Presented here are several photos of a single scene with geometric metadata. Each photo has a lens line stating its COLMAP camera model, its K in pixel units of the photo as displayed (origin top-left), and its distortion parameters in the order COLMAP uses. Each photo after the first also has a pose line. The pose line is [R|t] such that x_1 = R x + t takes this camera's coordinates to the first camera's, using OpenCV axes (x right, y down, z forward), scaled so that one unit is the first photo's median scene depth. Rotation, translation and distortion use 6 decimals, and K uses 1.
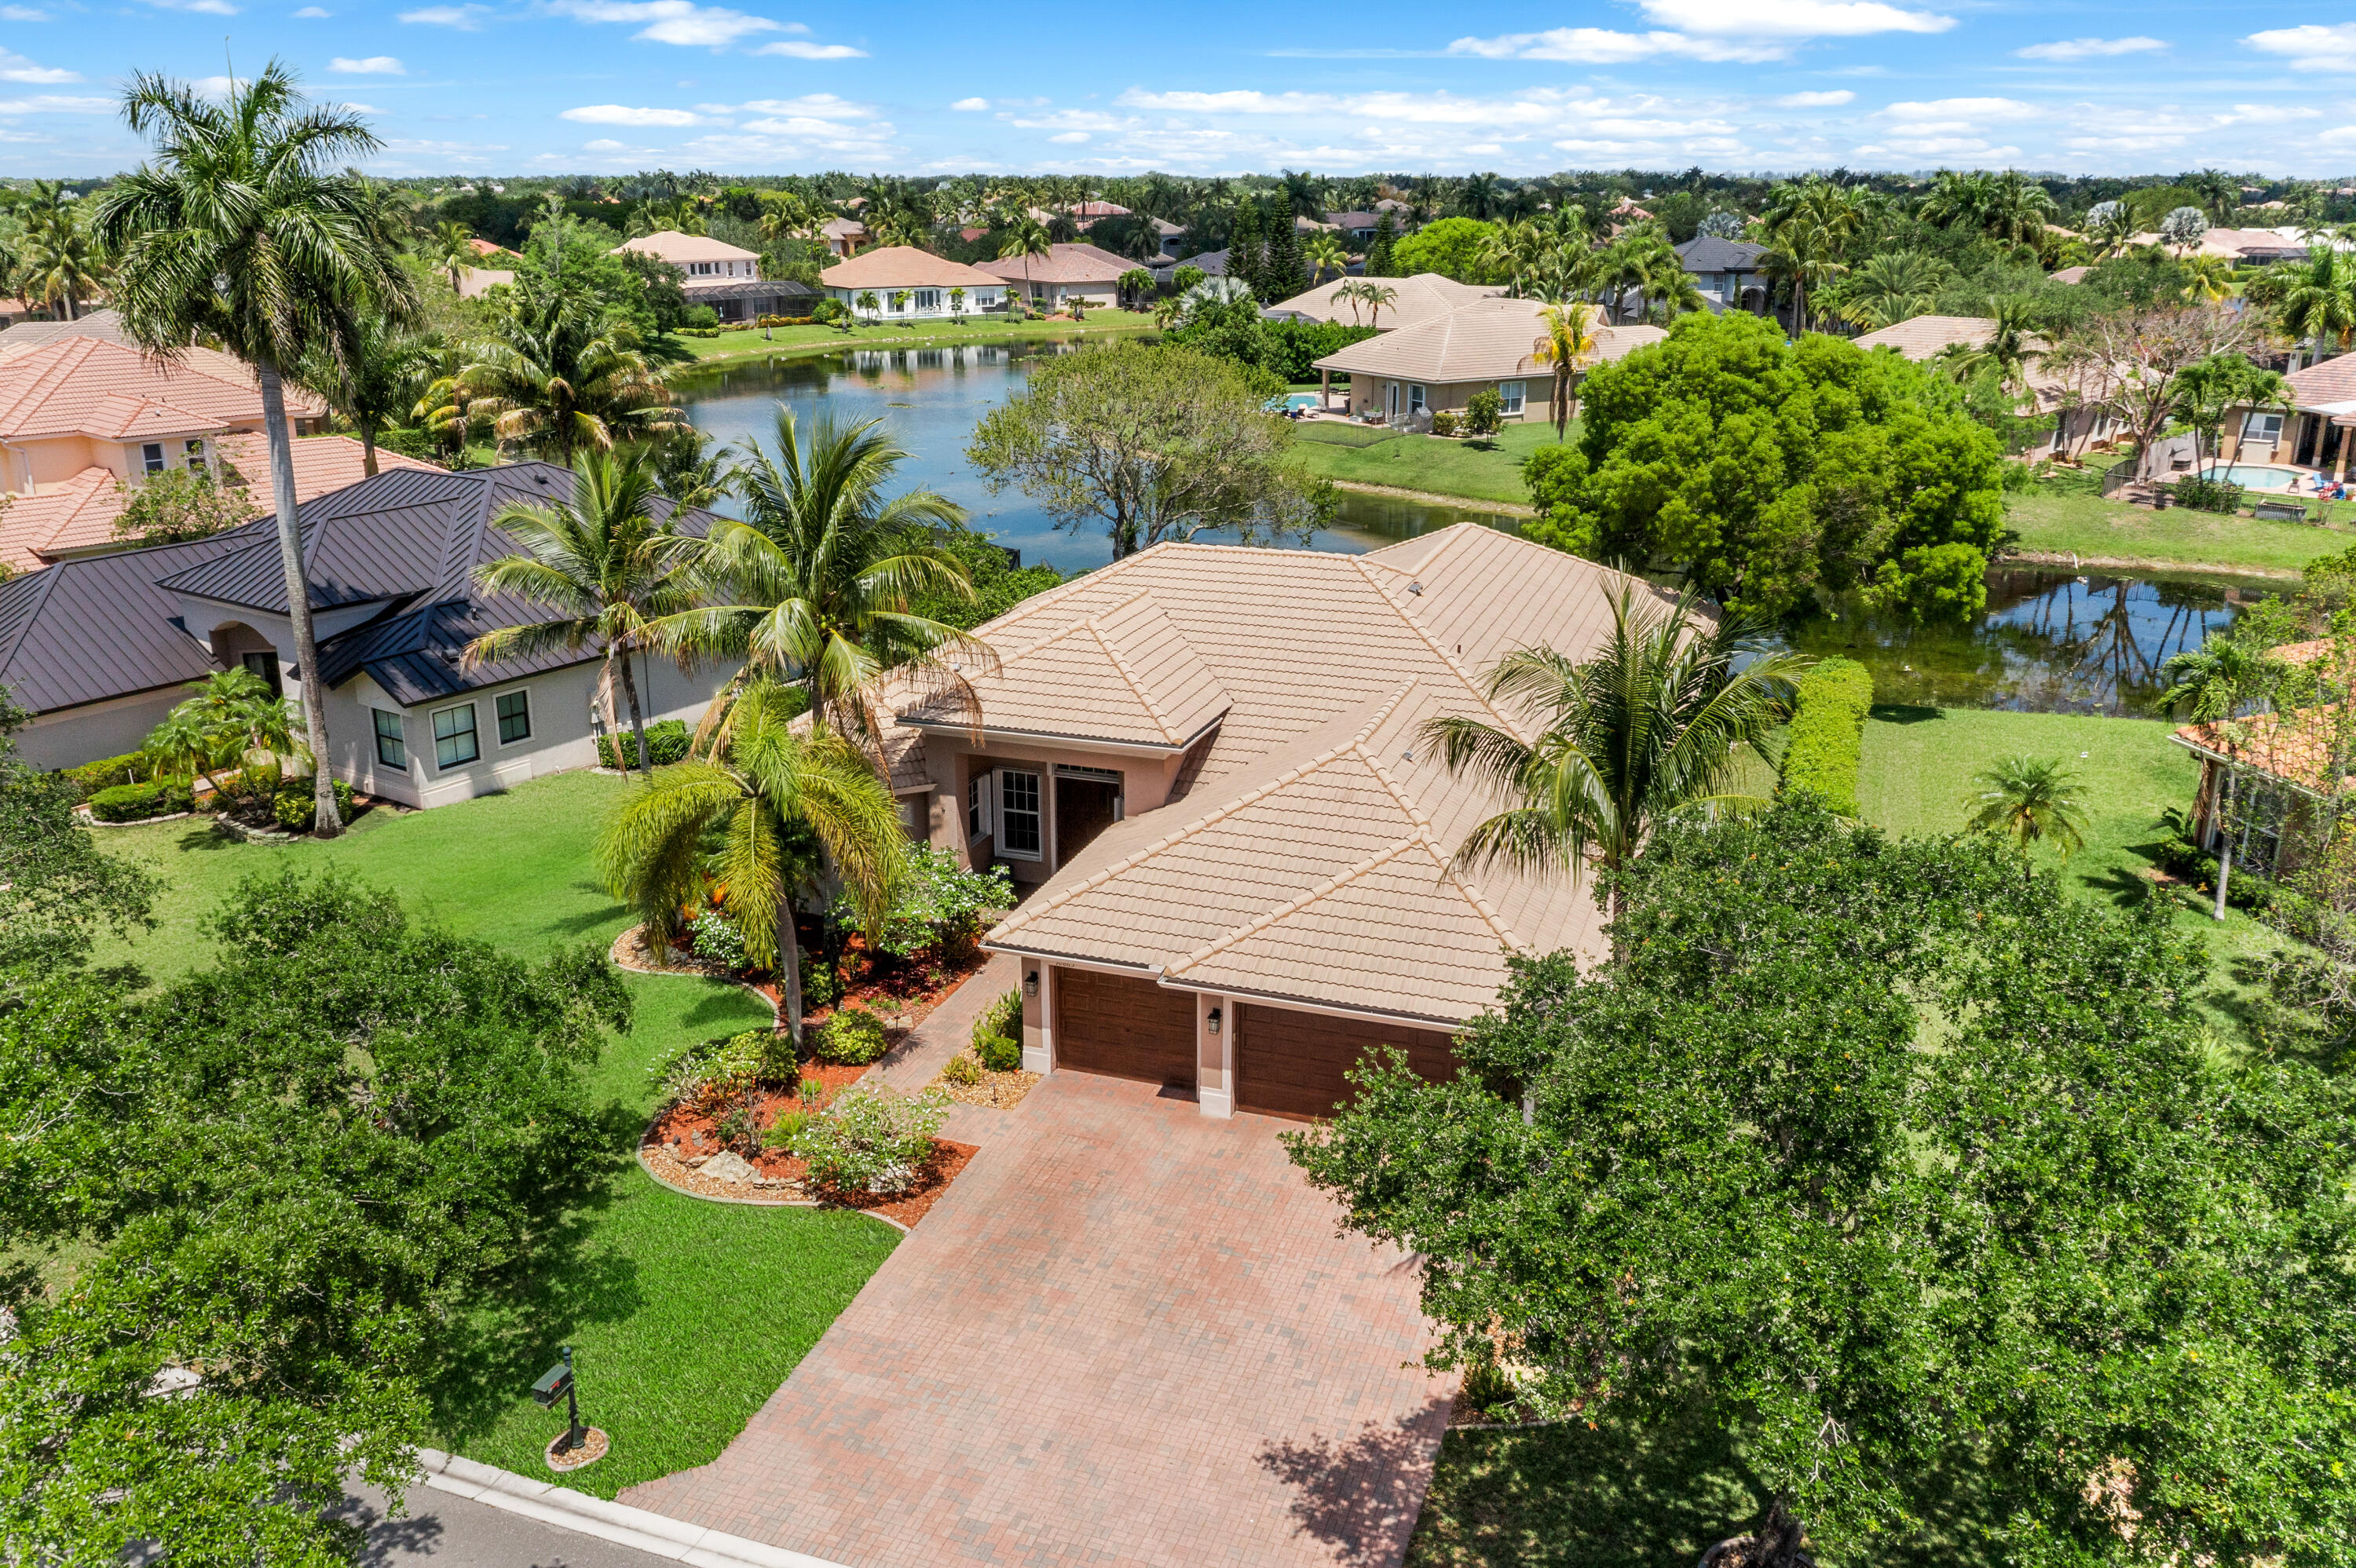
lens RADIAL K [[1869.1, 0, 1169.5], [0, 1869.1, 767.9], [0, 0, 1]] dist [-0.020030, 0.001552]
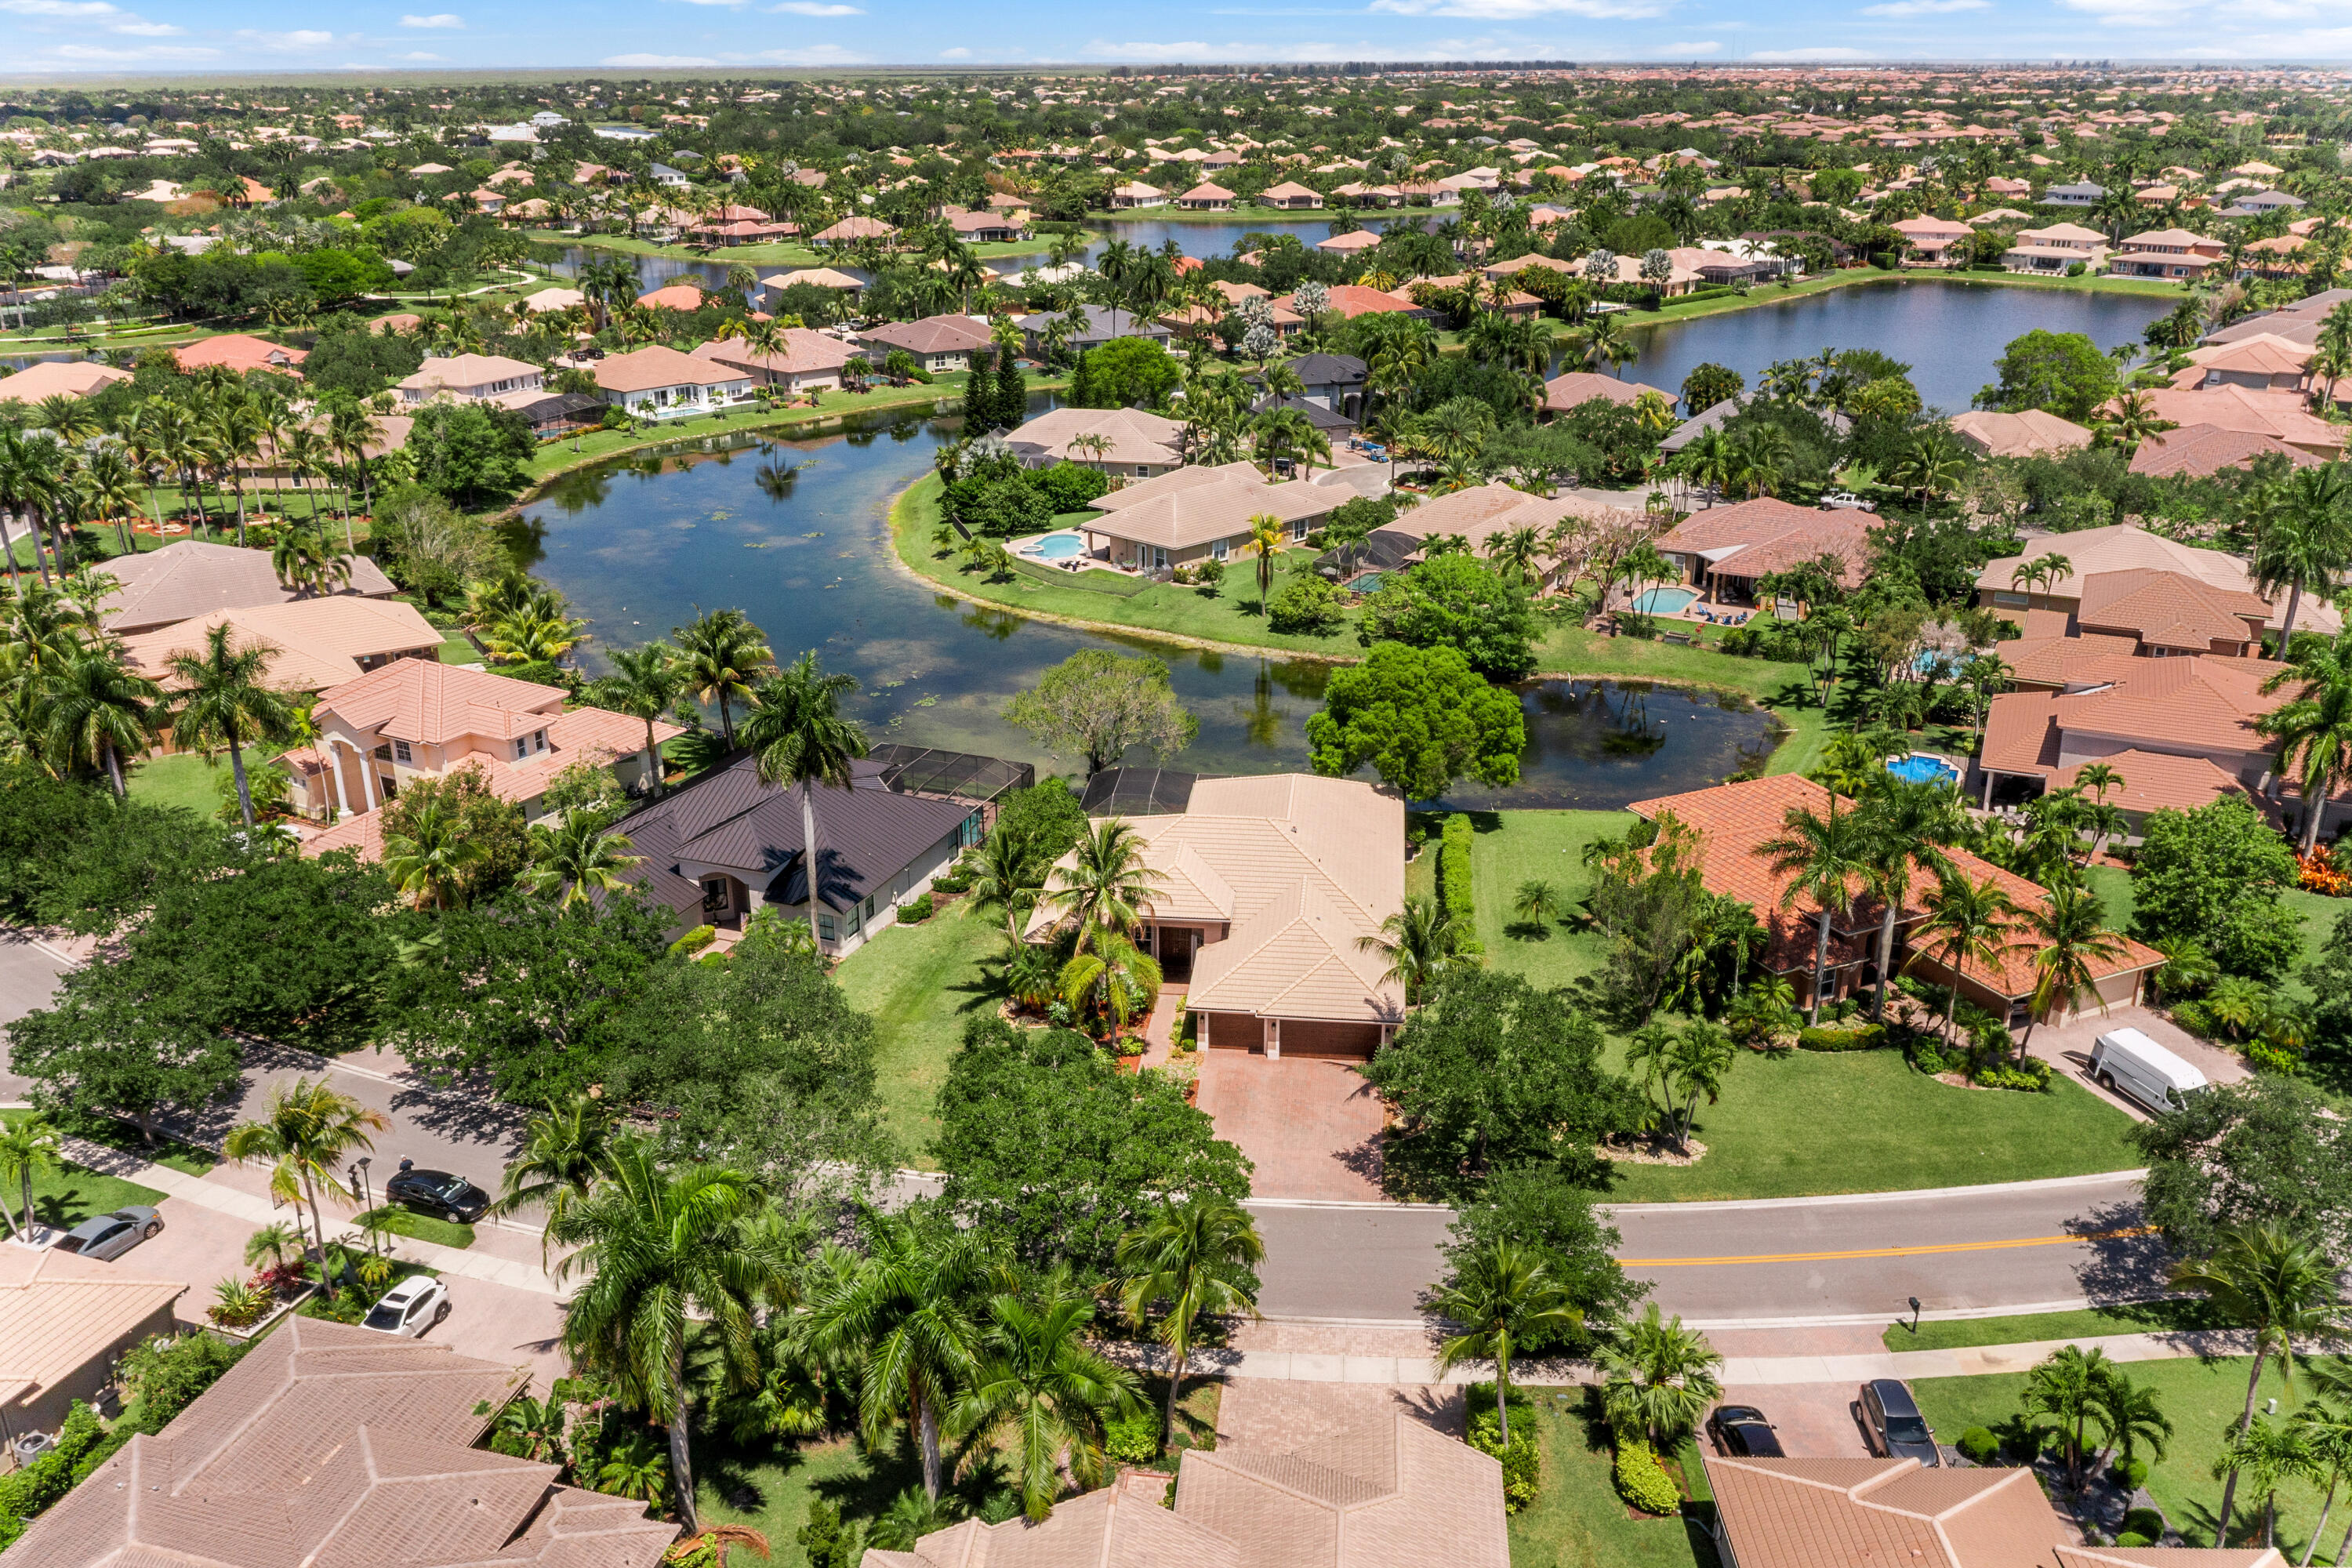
lens RADIAL K [[1866.1, 0, 1180.7], [0, 1866.1, 790.5], [0, 0, 1]] dist [-0.020030, 0.001552]
pose [[0.972809, -0.086498, 0.214849, -0.580616], [0.071937, 0.994608, 0.074703, -0.373636], [-0.220152, -0.057216, 0.973786, -1.448362]]
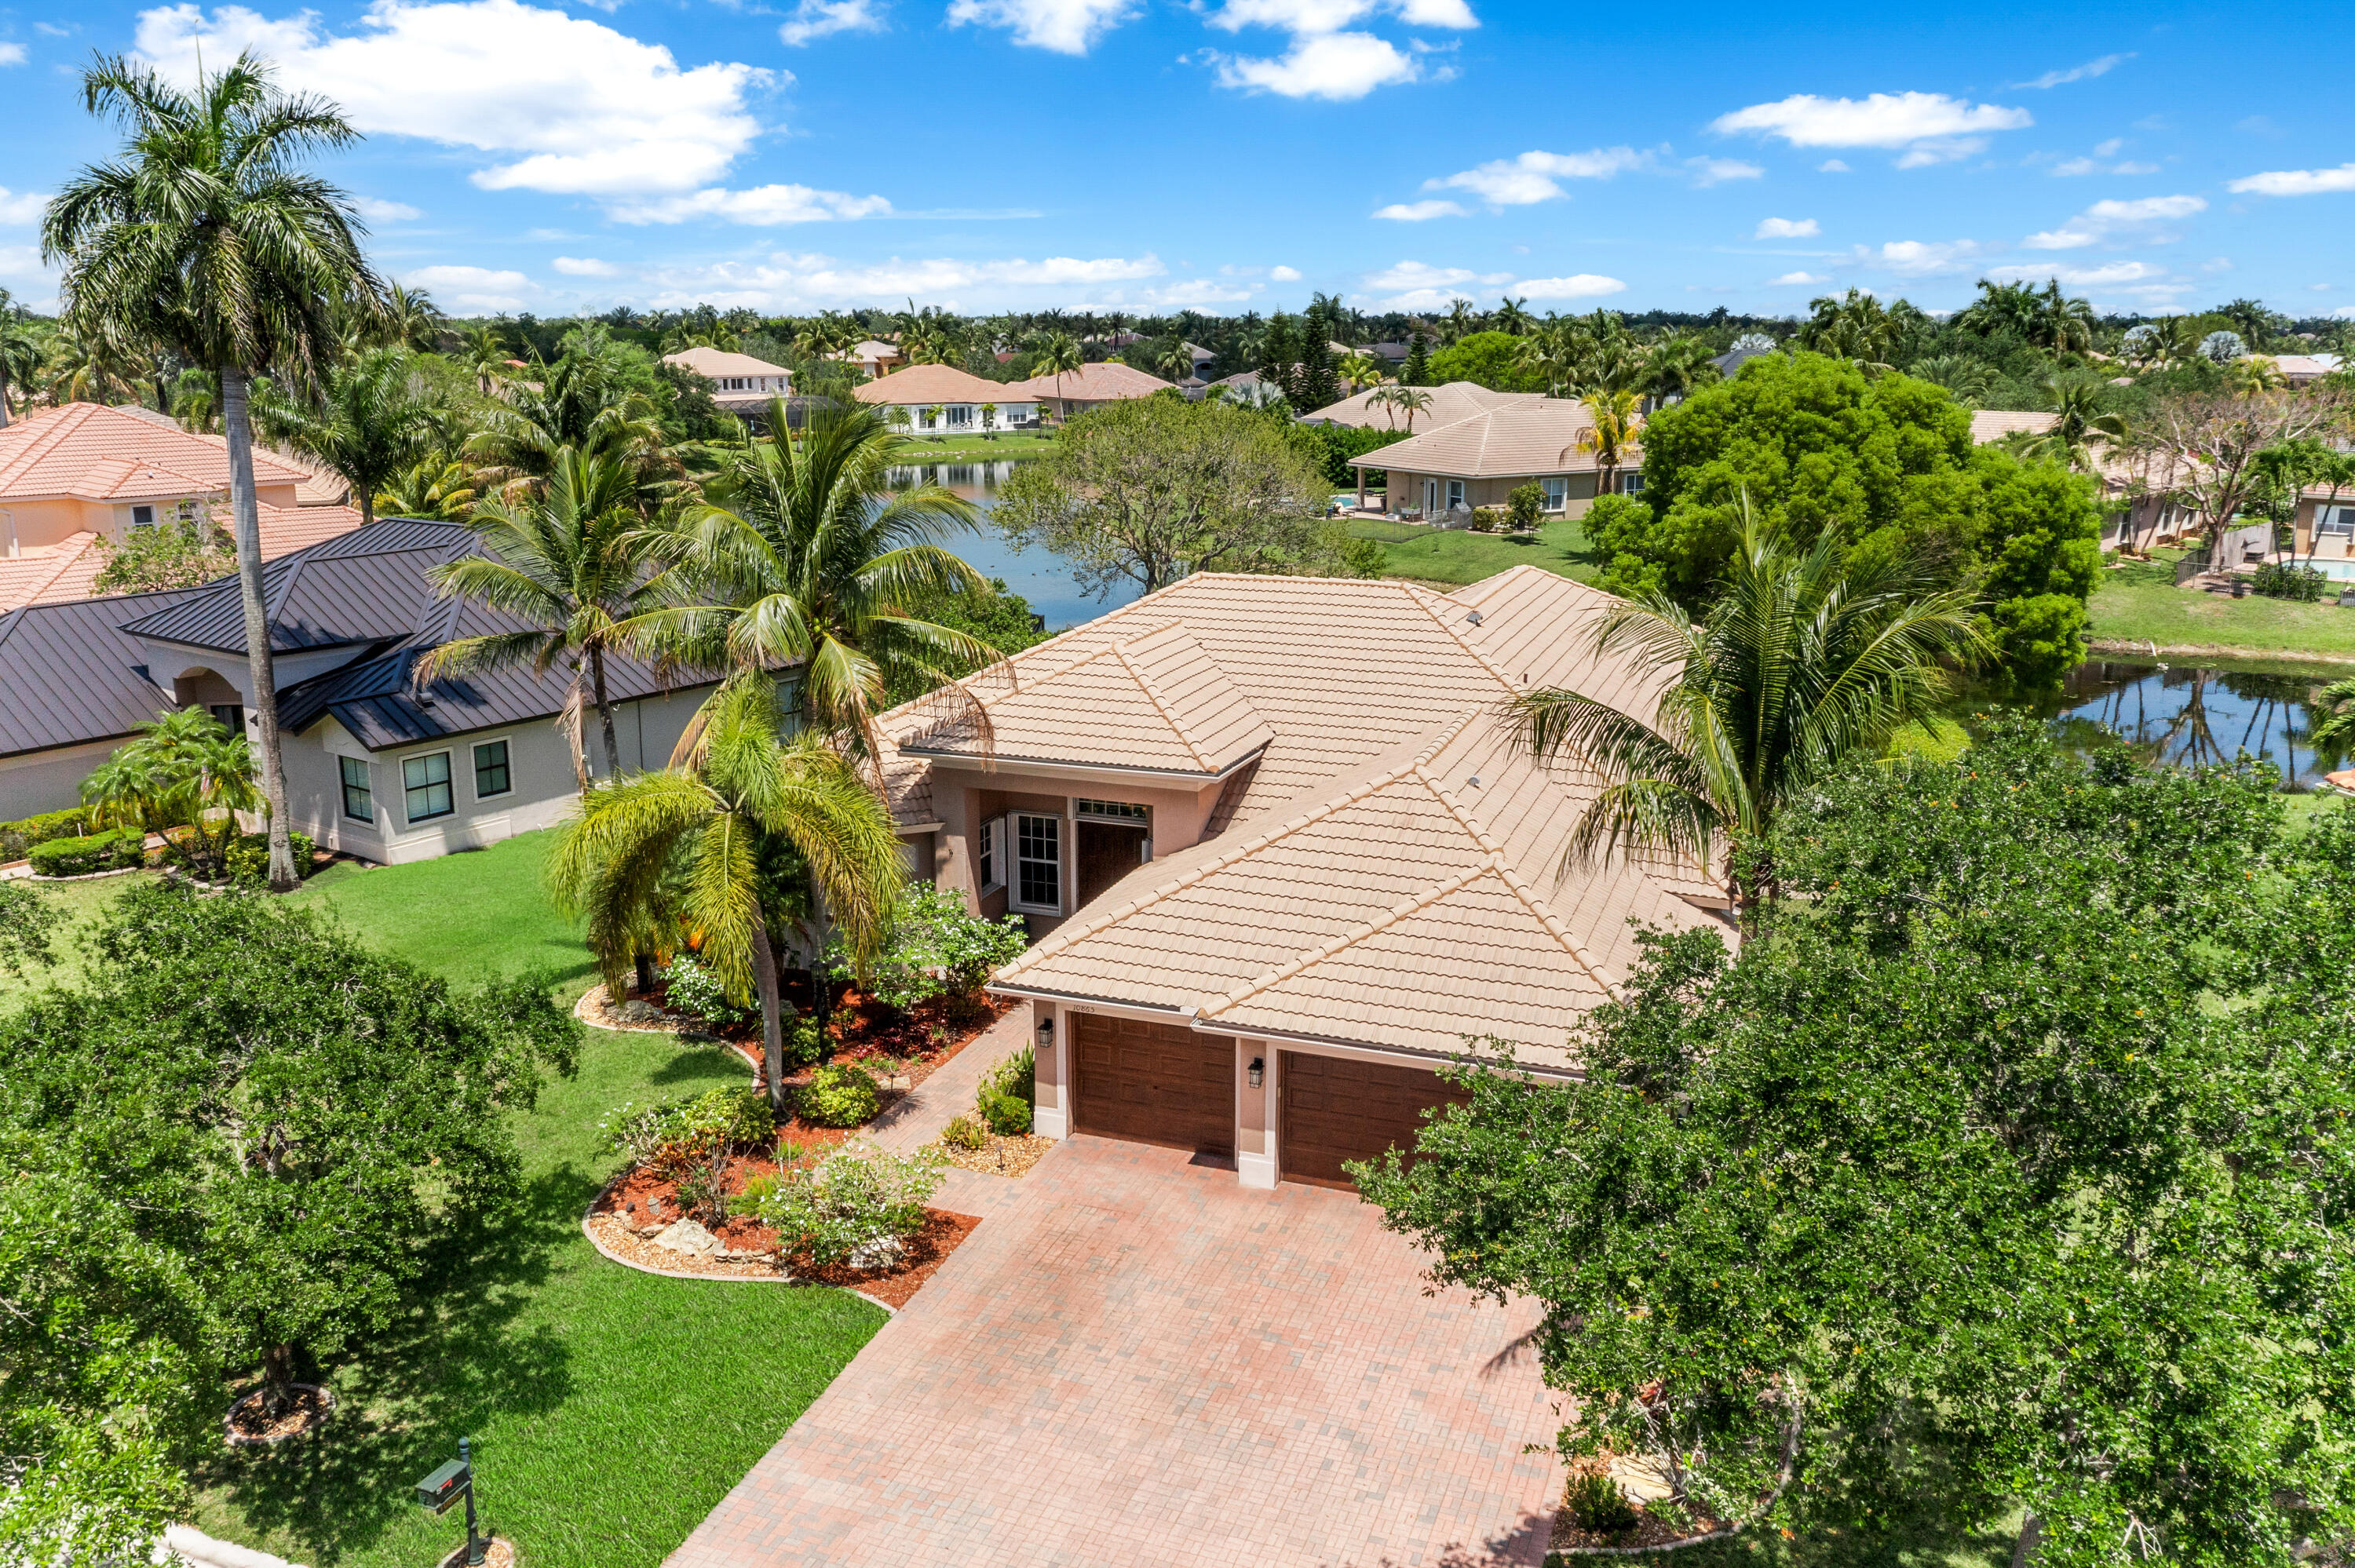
lens RADIAL K [[1868.2, 0, 1168.9], [0, 1868.2, 769.4], [0, 0, 1]] dist [-0.020030, 0.001552]
pose [[0.999860, 0.004402, -0.016158, -0.002388], [-0.005538, 0.997464, -0.070957, 0.047277], [0.015805, 0.071037, 0.997348, 0.108509]]
